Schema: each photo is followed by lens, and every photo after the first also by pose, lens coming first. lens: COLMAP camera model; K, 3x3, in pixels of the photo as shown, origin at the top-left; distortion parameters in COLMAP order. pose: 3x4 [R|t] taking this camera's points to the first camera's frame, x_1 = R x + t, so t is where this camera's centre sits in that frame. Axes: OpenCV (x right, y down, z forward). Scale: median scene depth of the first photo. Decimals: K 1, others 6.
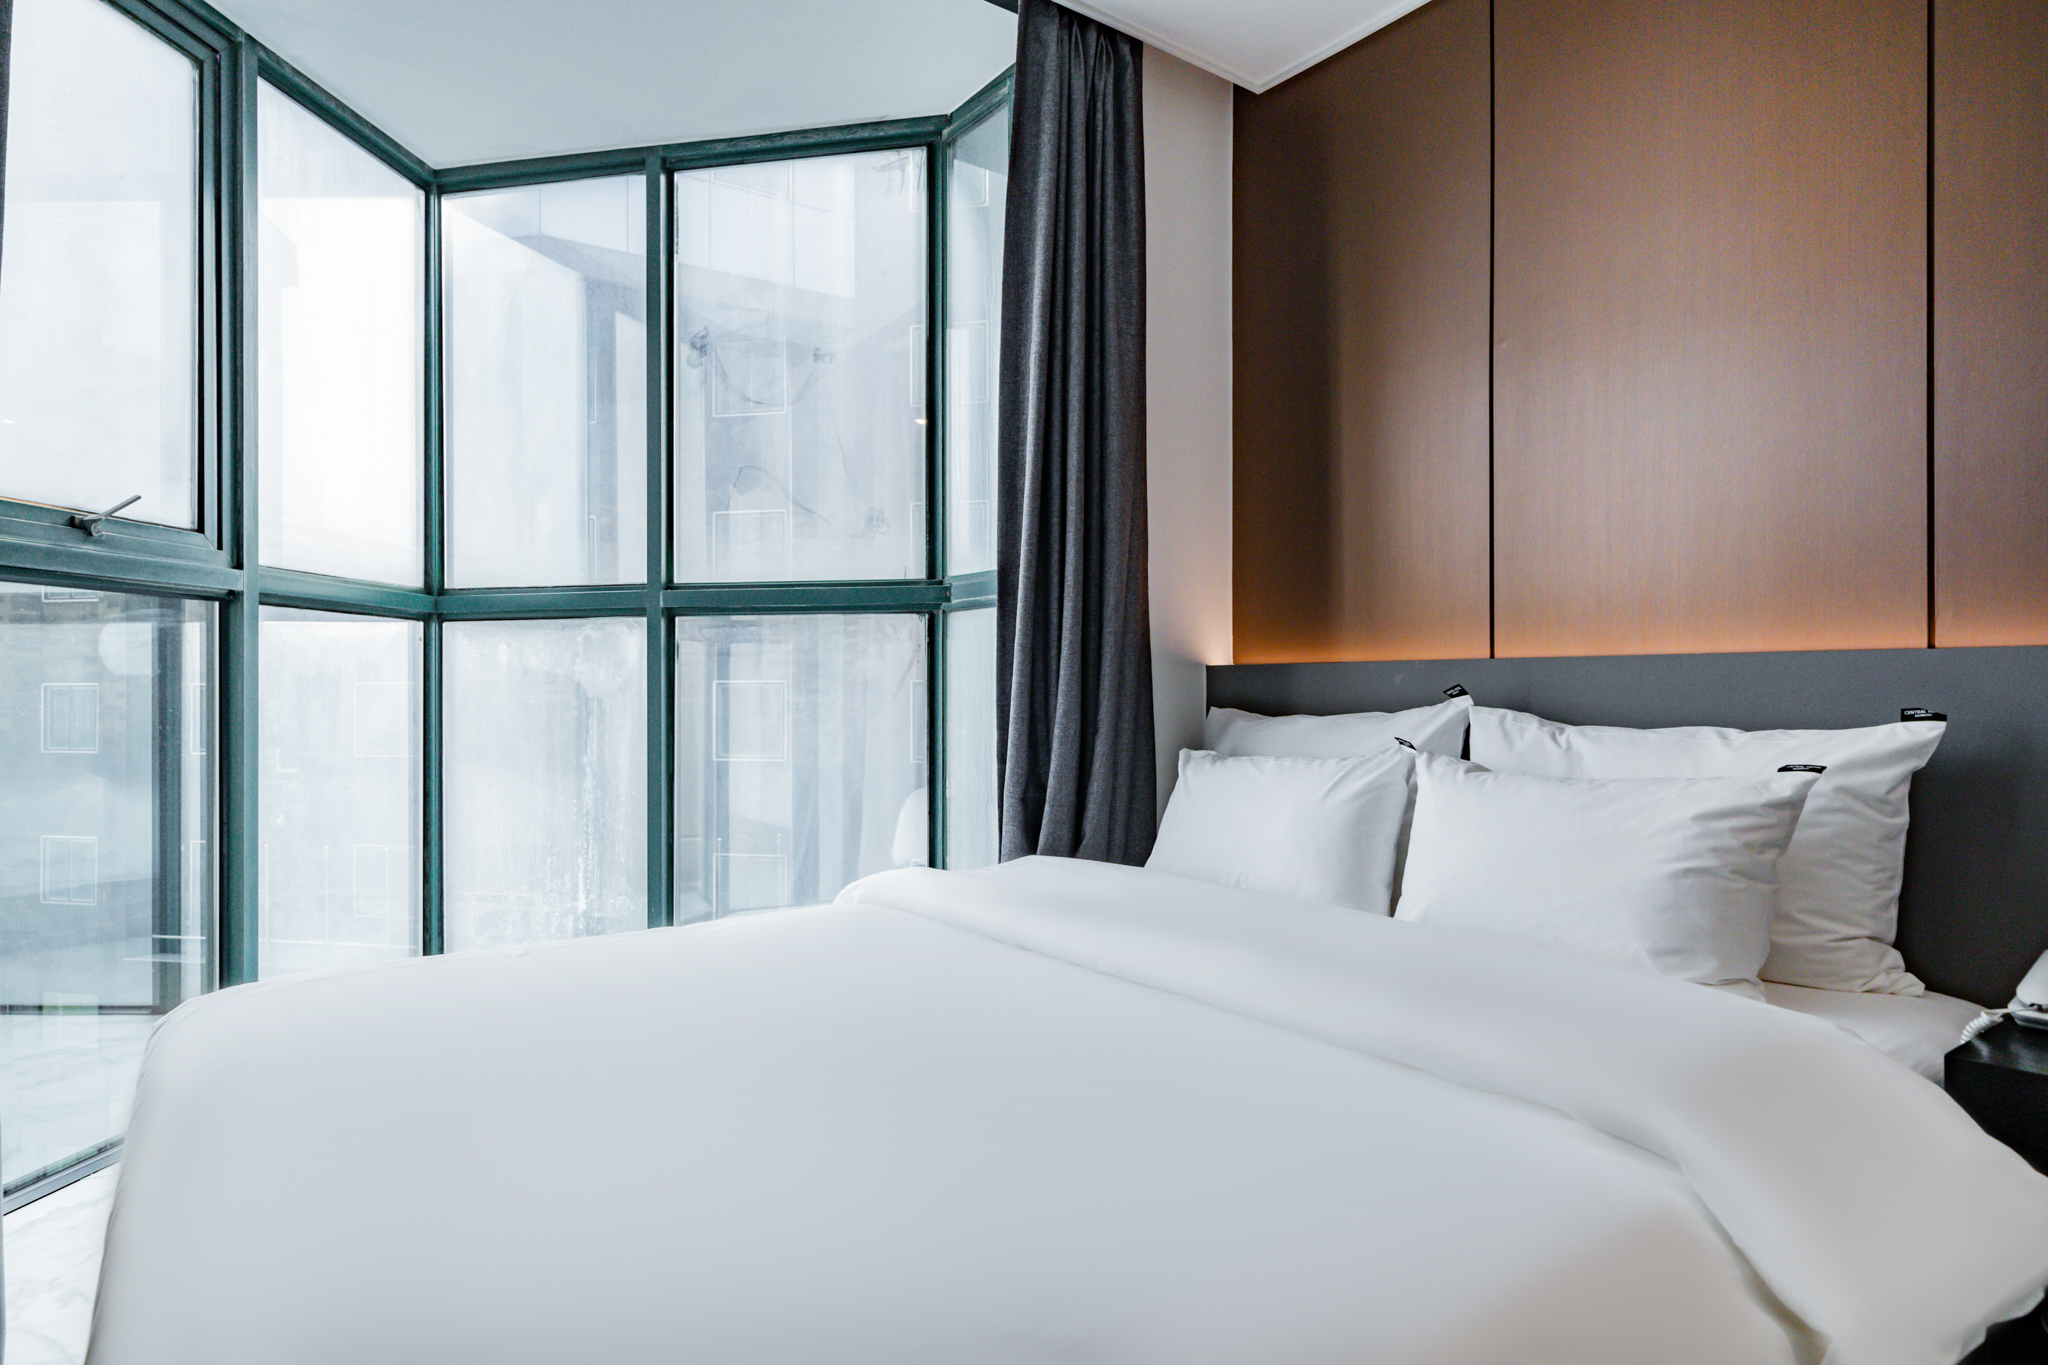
lens RADIAL K [[1153.3, 0, 1027.9], [0, 1153.3, 692.5], [0, 0, 1]] dist [0.000435, -0.000006]
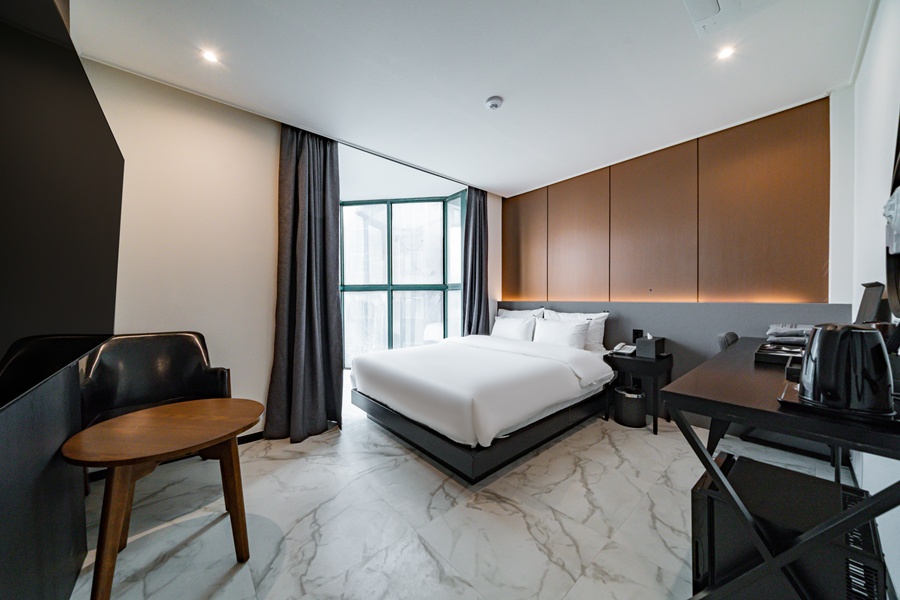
lens RADIAL K [[311.4, 0, 447.6], [0, 311.4, 301.4], [0, 0, 1]] dist [-0.001180, -0.000147]
pose [[0.997253, 0.001357, 0.074062, -0.219311], [-0.001624, 0.999992, 0.003535, -0.031143], [-0.074057, -0.003645, 0.997247, -0.537468]]
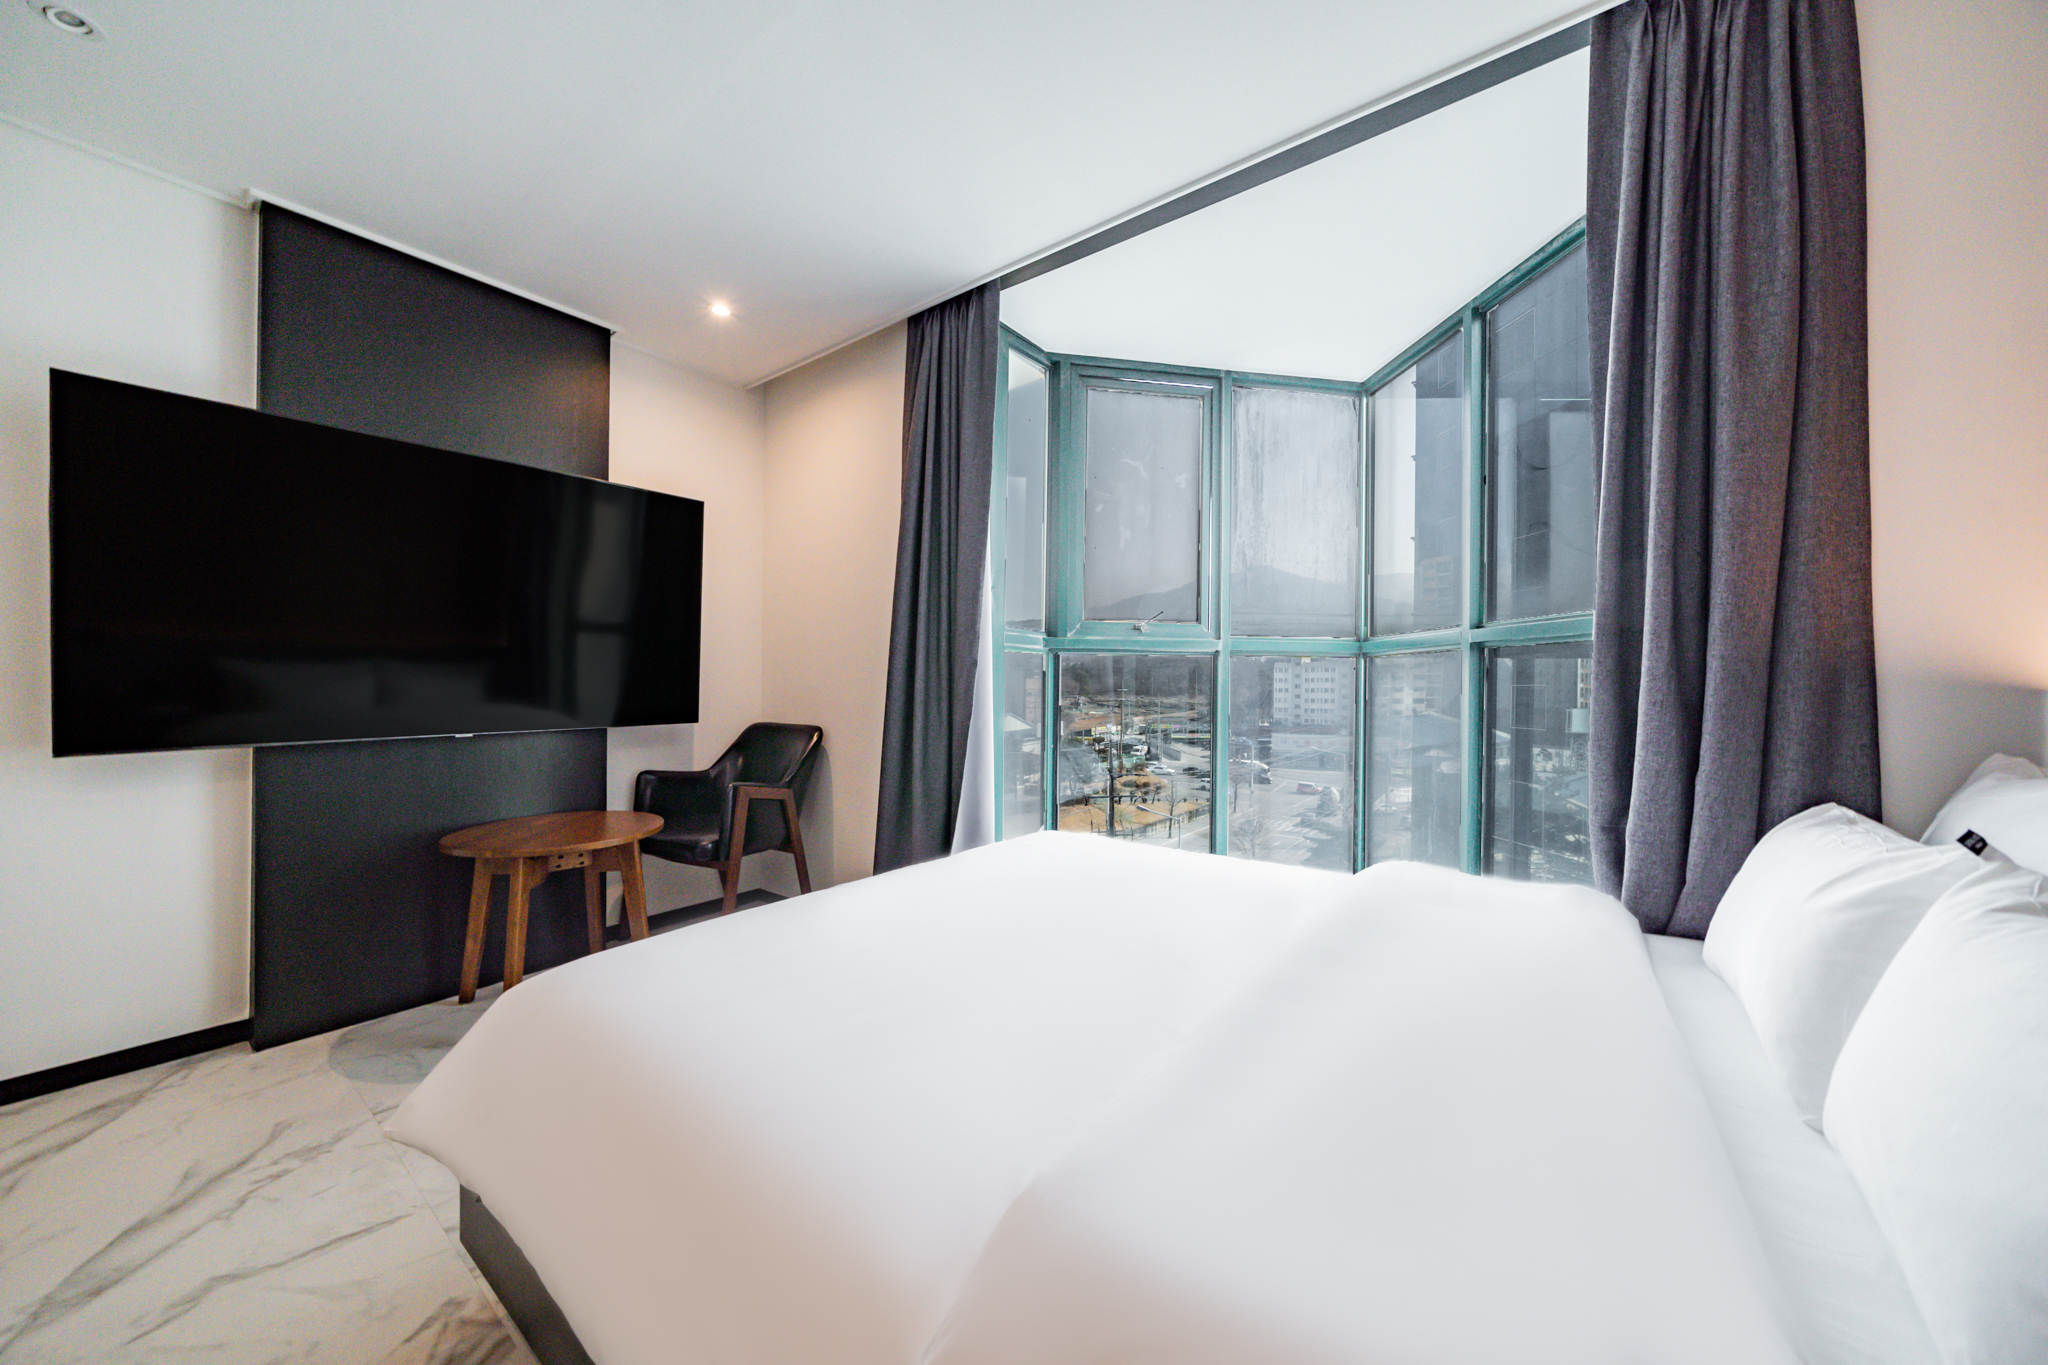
lens RADIAL K [[708.5, 0, 1018.6], [0, 708.5, 685.7], [0, 0, 1]] dist [-0.001180, -0.000147]
pose [[0.280373, 0.001798, -0.959889, 0.423955], [-0.006112, 0.999981, 0.000088, -0.026042], [0.959872, 0.005842, 0.280379, 0.337628]]
